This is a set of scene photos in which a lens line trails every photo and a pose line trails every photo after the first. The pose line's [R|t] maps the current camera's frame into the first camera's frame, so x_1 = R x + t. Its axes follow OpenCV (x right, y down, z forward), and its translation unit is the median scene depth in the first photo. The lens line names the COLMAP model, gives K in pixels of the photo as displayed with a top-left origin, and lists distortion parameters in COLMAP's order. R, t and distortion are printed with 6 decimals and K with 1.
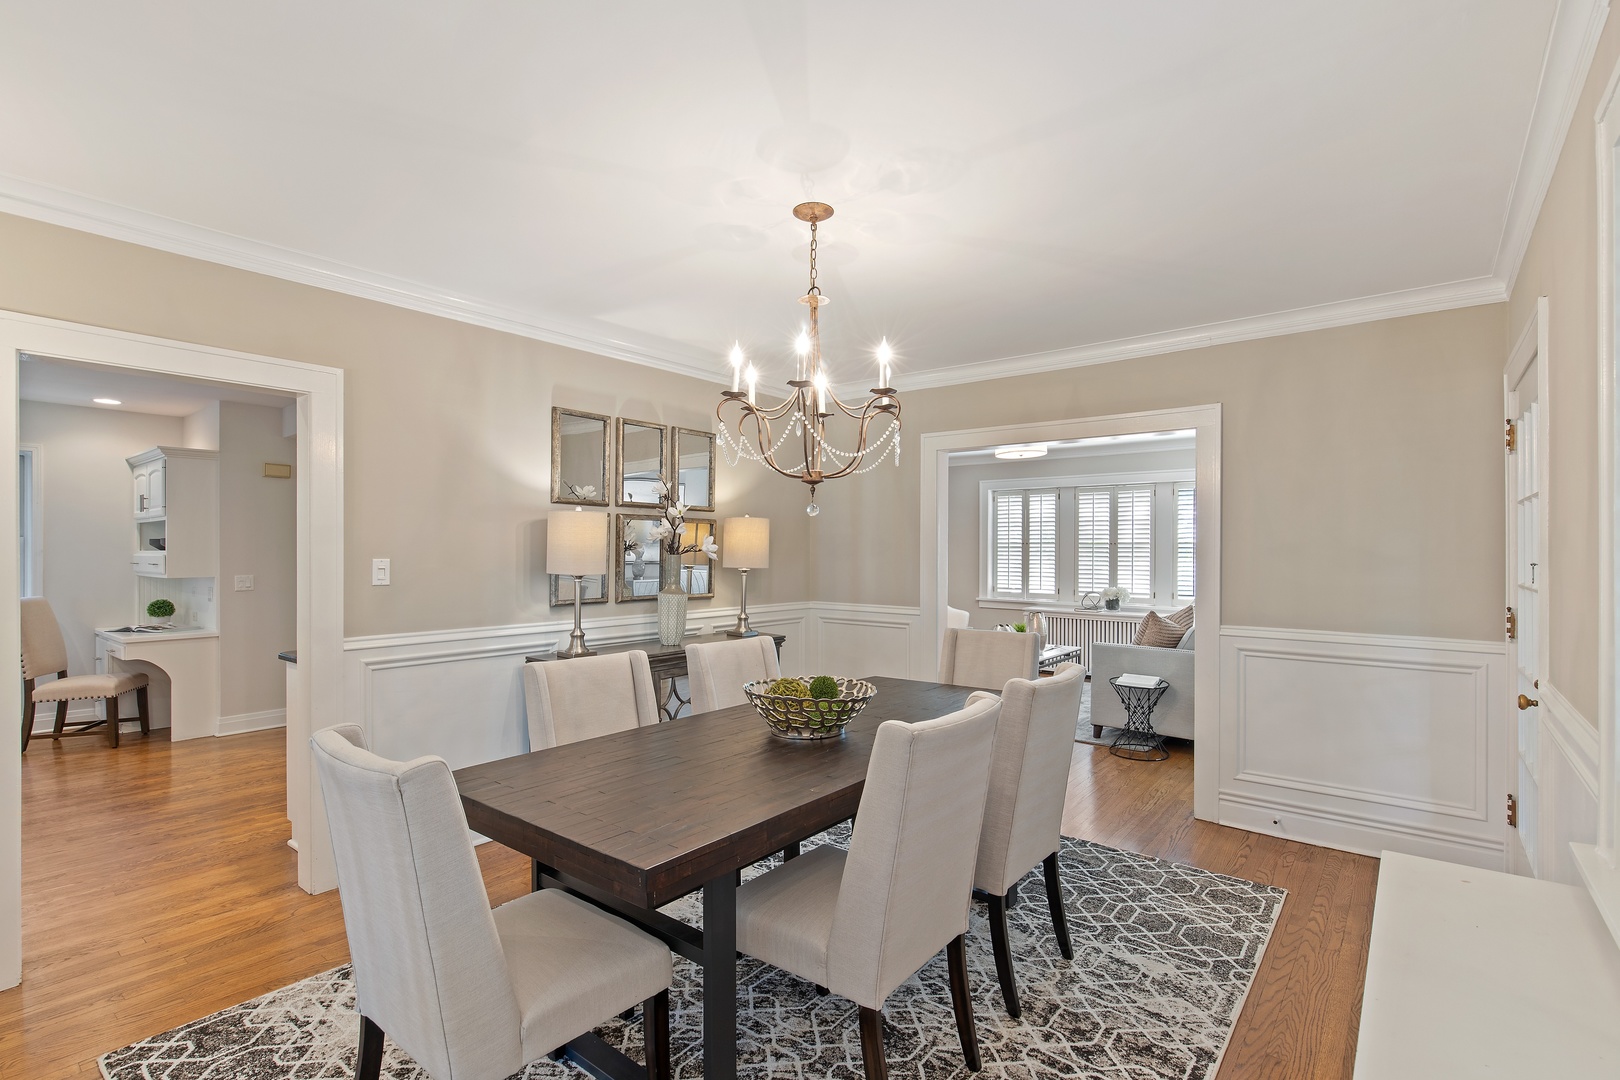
lens RADIAL K [[756.3, 0, 805.9], [0, 756.3, 551.5], [0, 0, 1]] dist [0.003593, 0.000067]
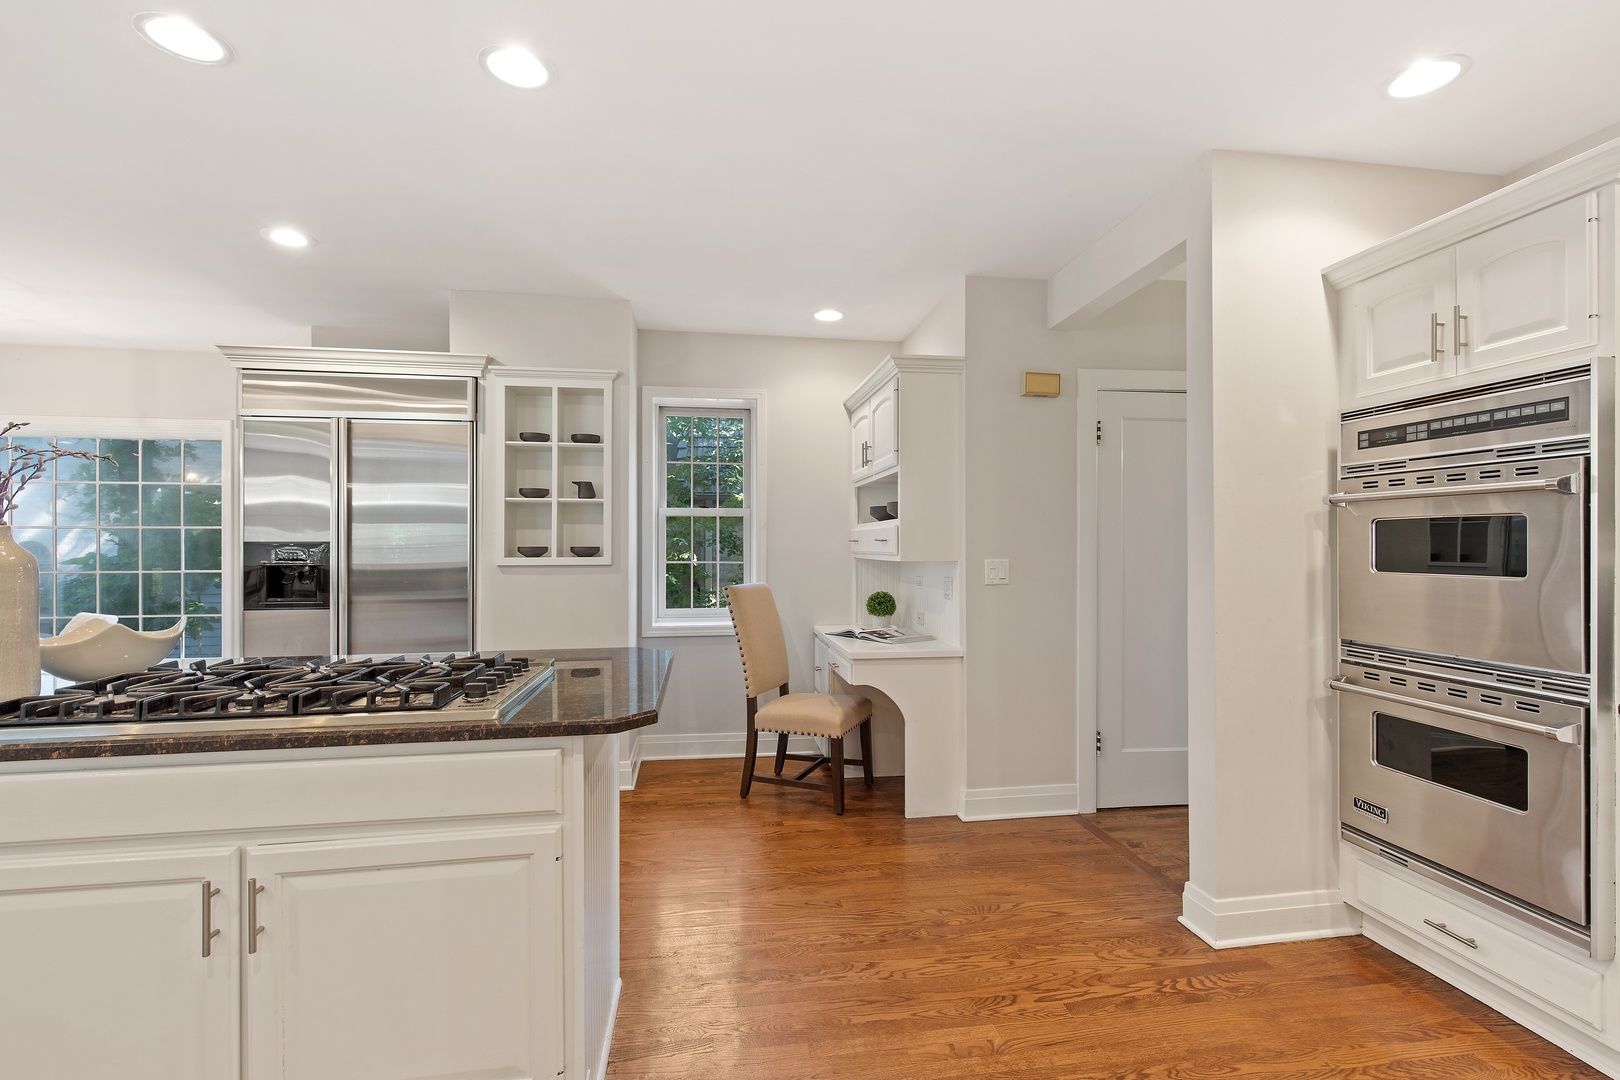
lens RADIAL K [[713.7, 0, 813.2], [0, 713.7, 542.0], [0, 0, 1]] dist [0.002795, 0.000072]
pose [[0.743036, -0.002383, -0.669247, -0.476387], [0.000026, 0.999994, -0.003532, 0.019715], [0.669251, 0.002607, 0.743032, 0.485109]]
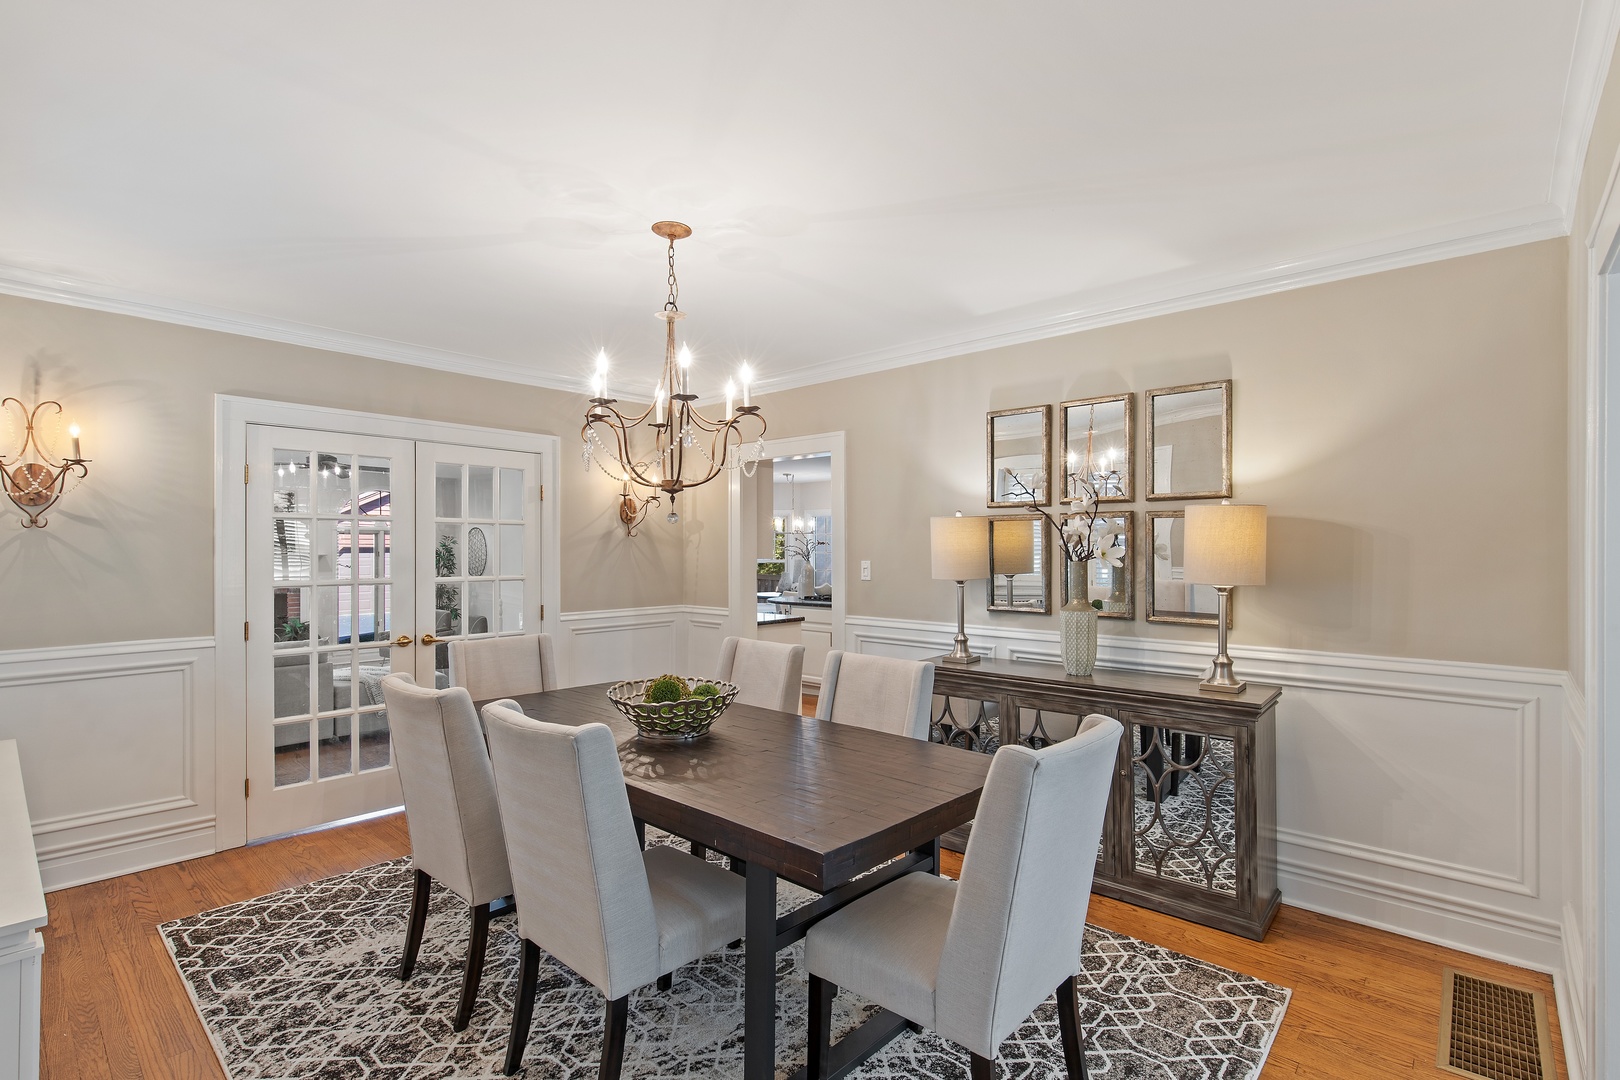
lens RADIAL K [[756.3, 0, 817.1], [0, 756.3, 549.1], [0, 0, 1]] dist [0.003593, 0.000067]
pose [[-0.045008, -0.004514, -0.998976, 0.977968], [-0.003456, 0.999985, -0.004363, -0.006798], [0.998981, 0.003256, -0.045023, 1.179390]]
